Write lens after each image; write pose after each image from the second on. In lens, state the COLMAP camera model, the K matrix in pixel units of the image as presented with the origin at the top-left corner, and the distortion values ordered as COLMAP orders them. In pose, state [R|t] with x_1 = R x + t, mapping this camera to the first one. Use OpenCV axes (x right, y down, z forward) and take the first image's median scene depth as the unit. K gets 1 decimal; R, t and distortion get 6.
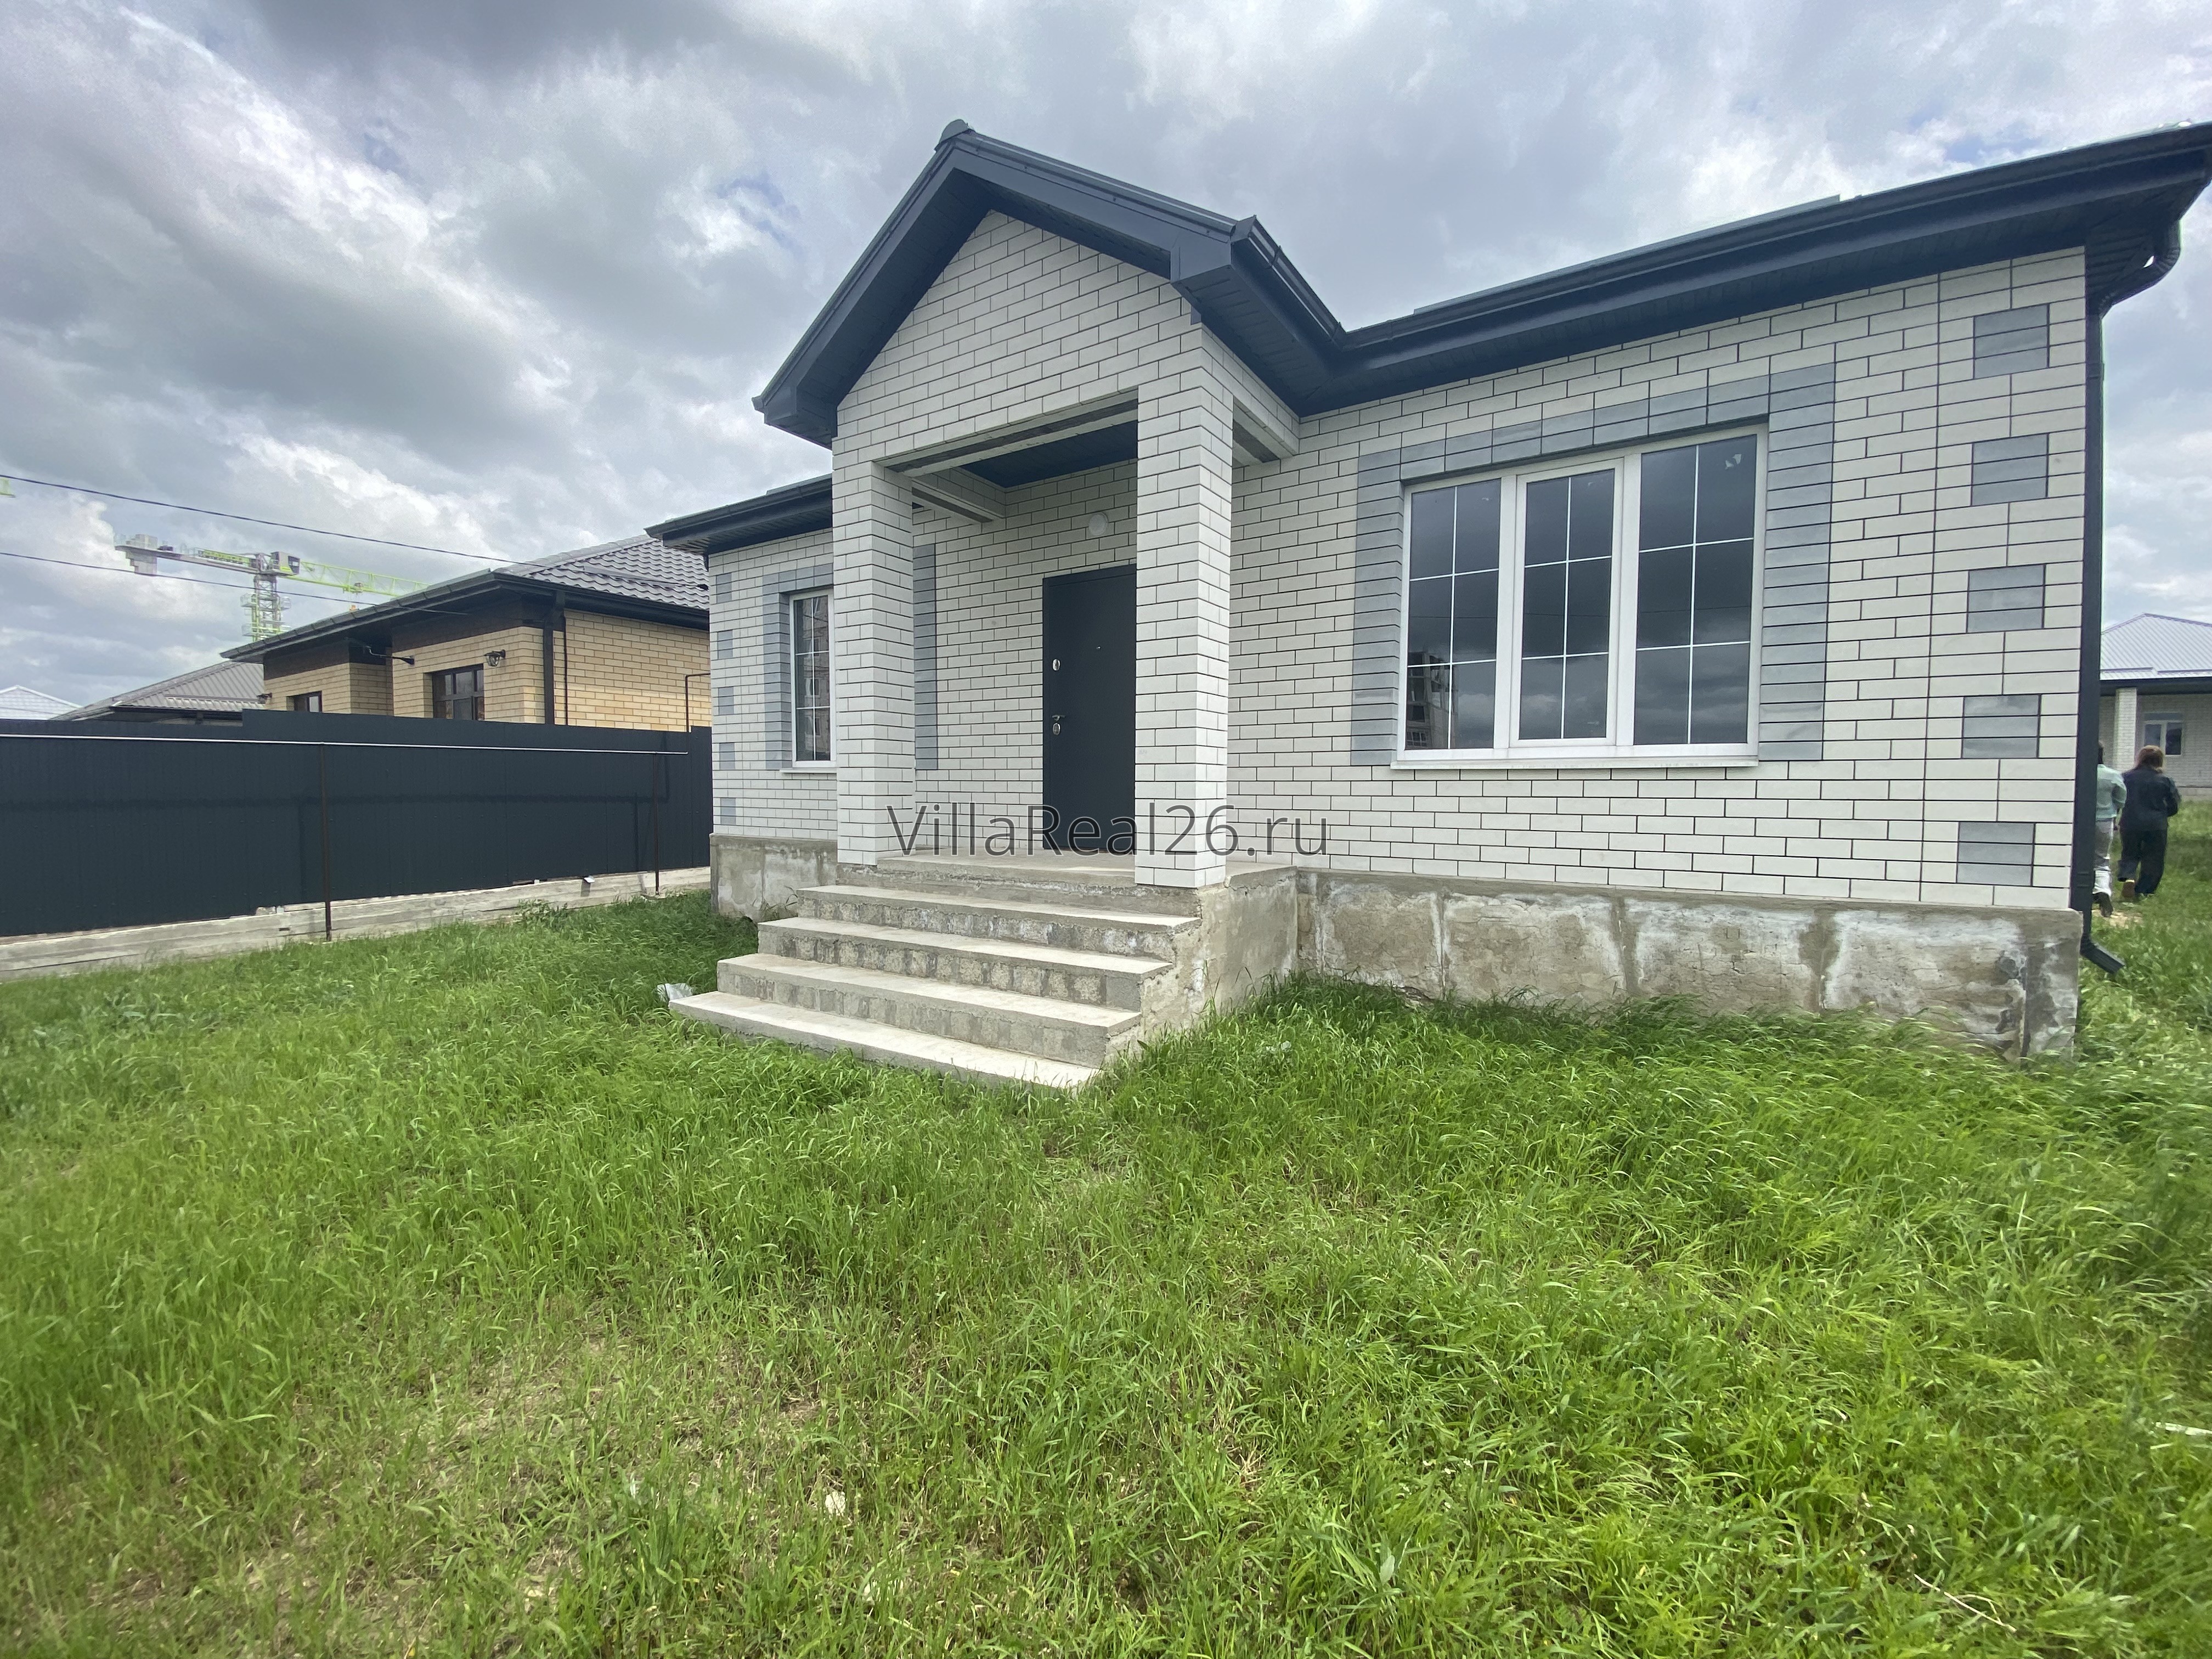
lens RADIAL K [[884.9, 0, 1110.5], [0, 884.9, 821.2], [0, 0, 1]] dist [0.037023, -0.031193]
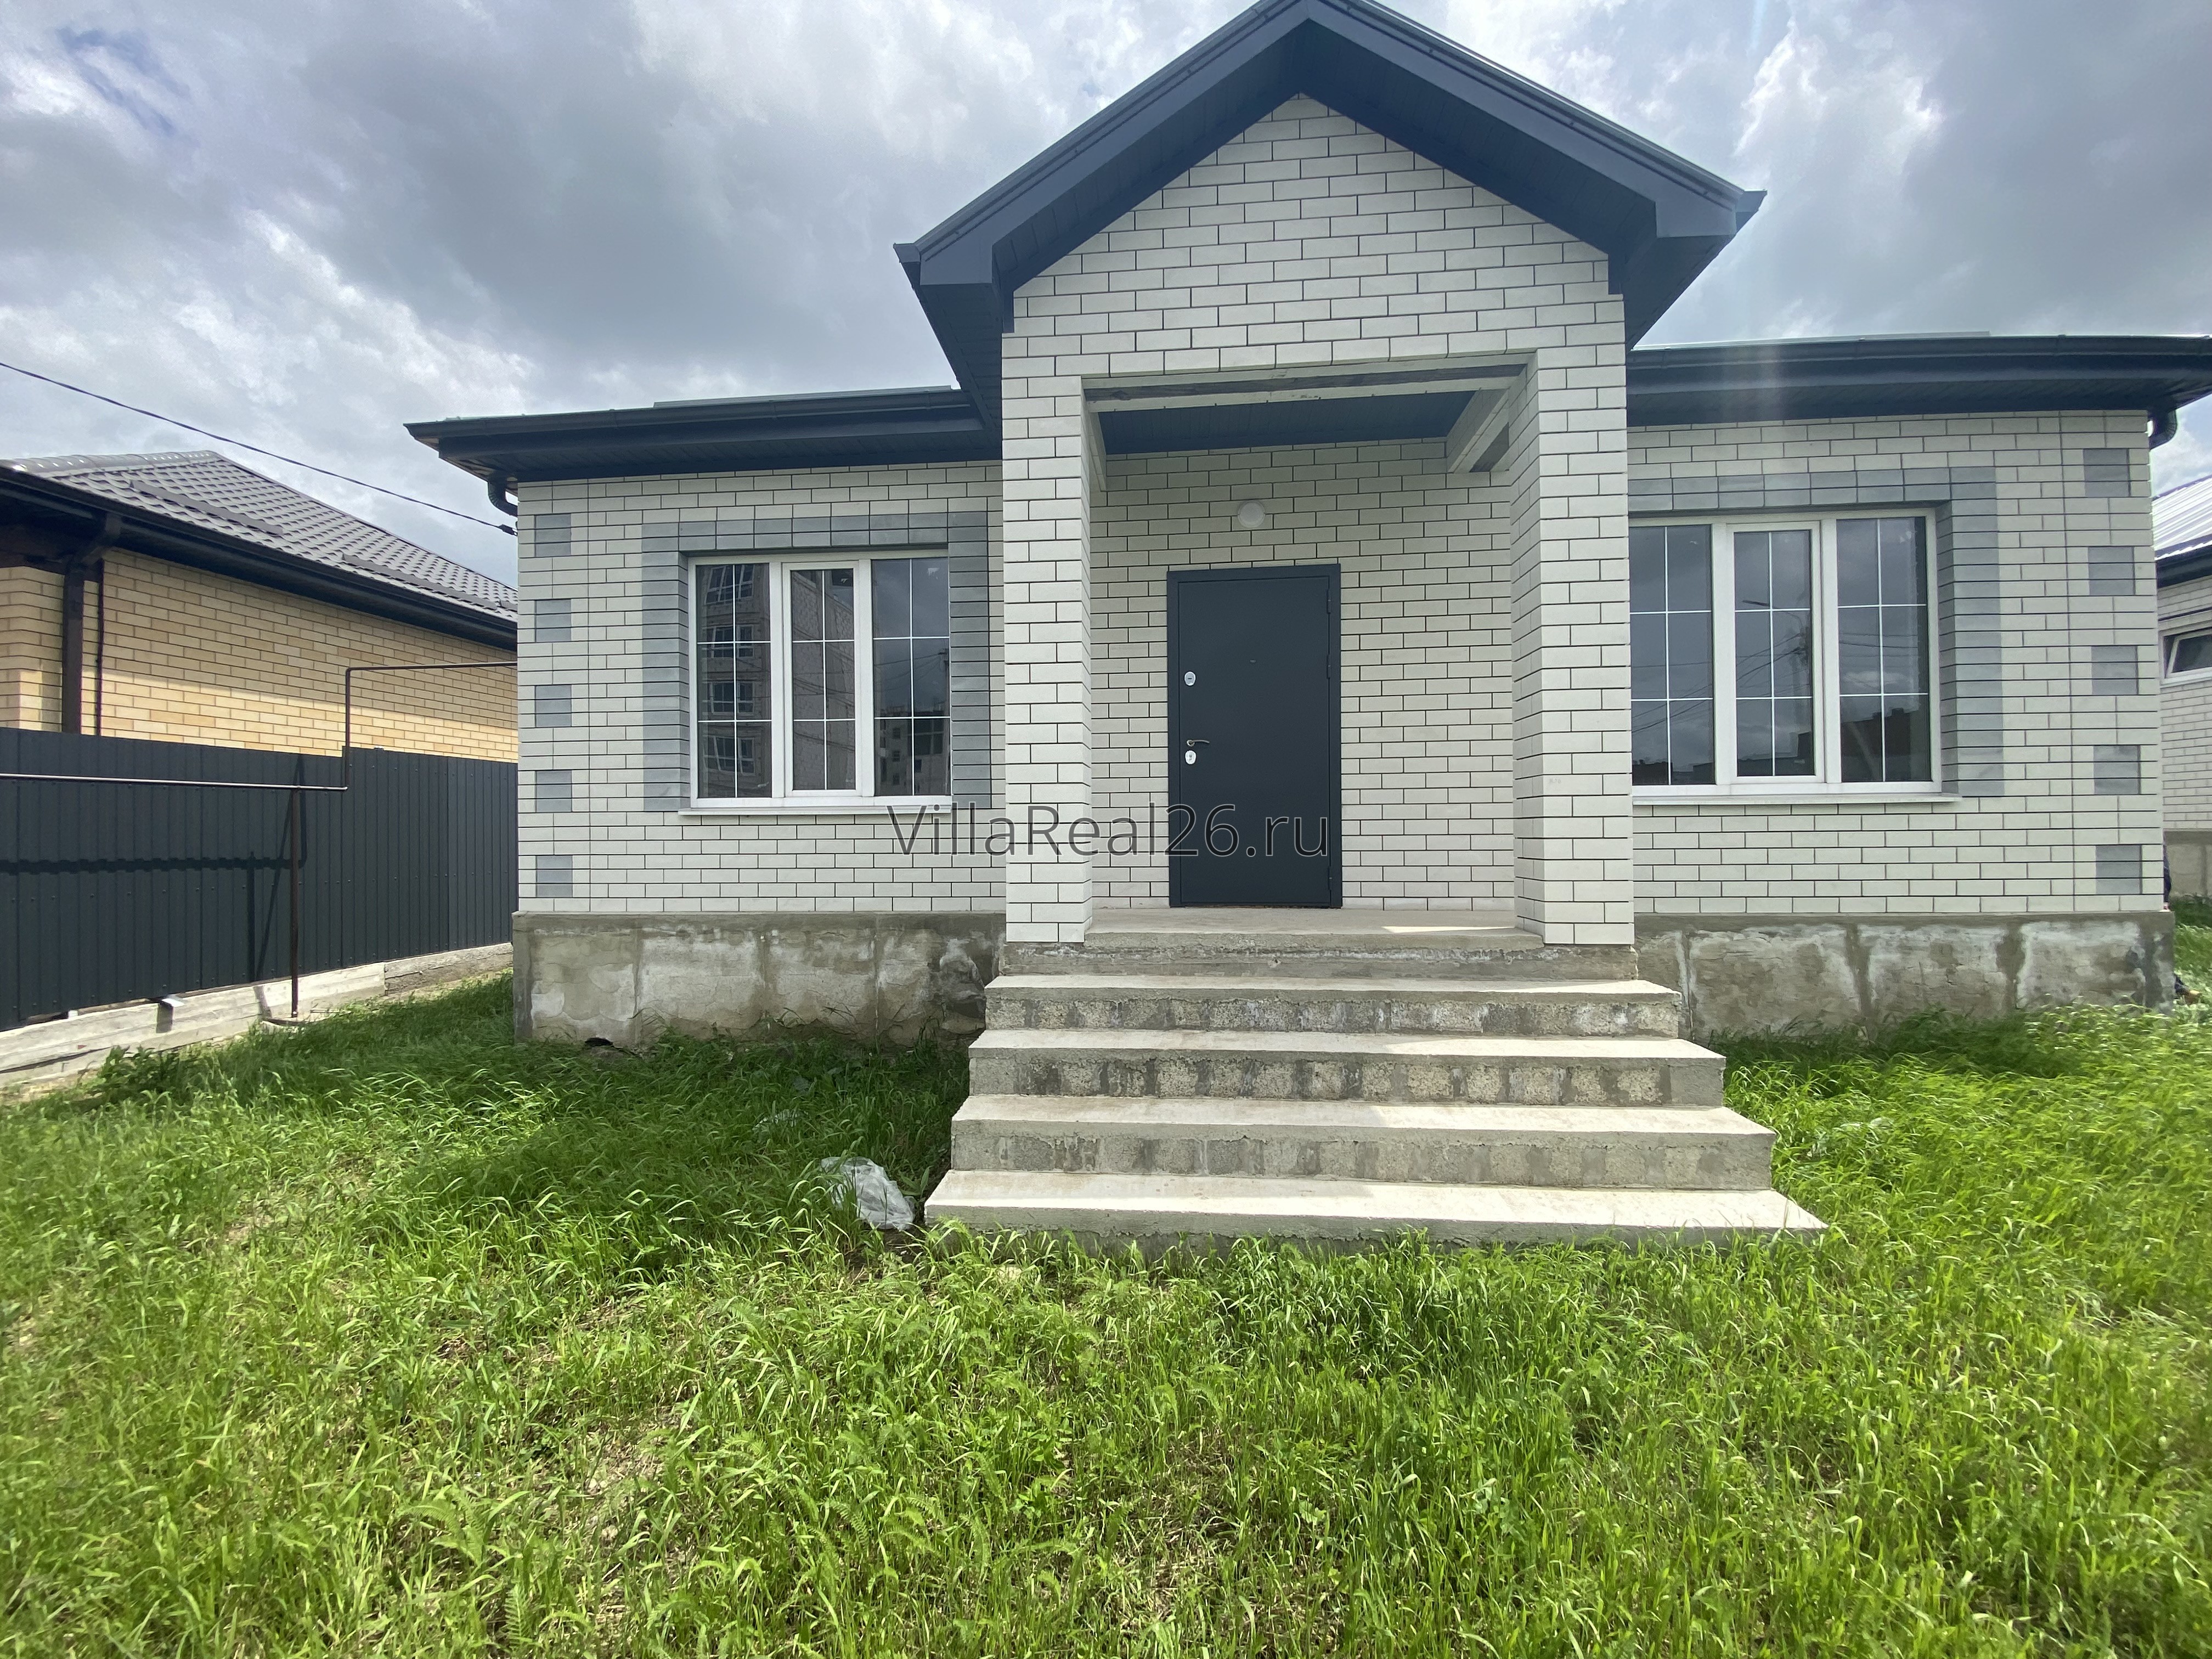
lens RADIAL K [[884.9, 0, 1110.5], [0, 884.9, 821.2], [0, 0, 1]] dist [0.037023, -0.031193]
pose [[0.885870, -0.008630, 0.463853, -0.682621], [0.031599, 0.998628, -0.041769, -0.020243], [-0.462856, 0.051659, 0.884927, 0.438850]]
